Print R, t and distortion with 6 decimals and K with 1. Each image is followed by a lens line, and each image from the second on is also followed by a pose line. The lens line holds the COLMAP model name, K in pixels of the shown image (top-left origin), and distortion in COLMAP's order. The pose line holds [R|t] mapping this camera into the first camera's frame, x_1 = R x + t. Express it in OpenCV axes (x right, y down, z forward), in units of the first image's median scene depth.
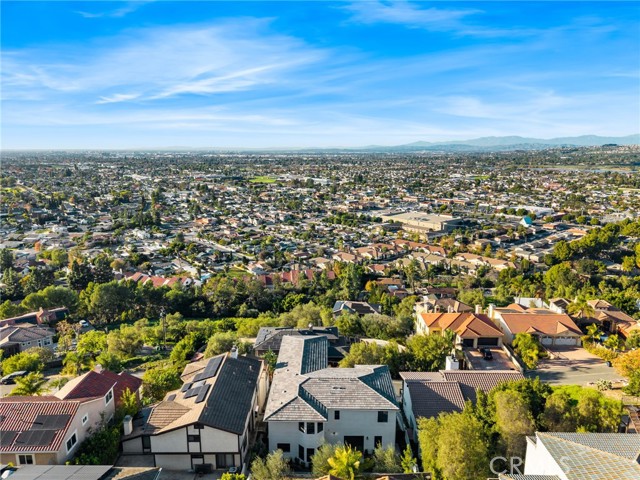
lens RADIAL K [[428.4, 0, 321.6], [0, 428.4, 241.0], [0, 0, 1]] dist [0.060126, -0.075765]
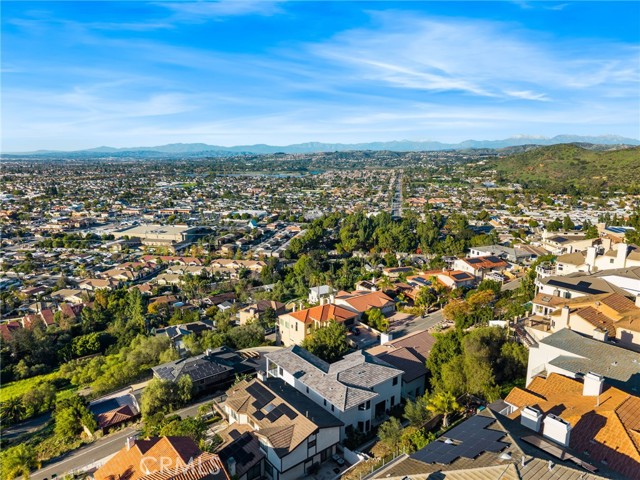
lens RADIAL K [[428.4, 0, 321.6], [0, 428.4, 241.0], [0, 0, 1]] dist [0.060126, -0.075765]
pose [[0.778845, -0.121036, 0.615428, -0.106031], [0.129603, 0.991084, 0.030899, -0.015070], [-0.613681, 0.055696, 0.787587, 0.000997]]
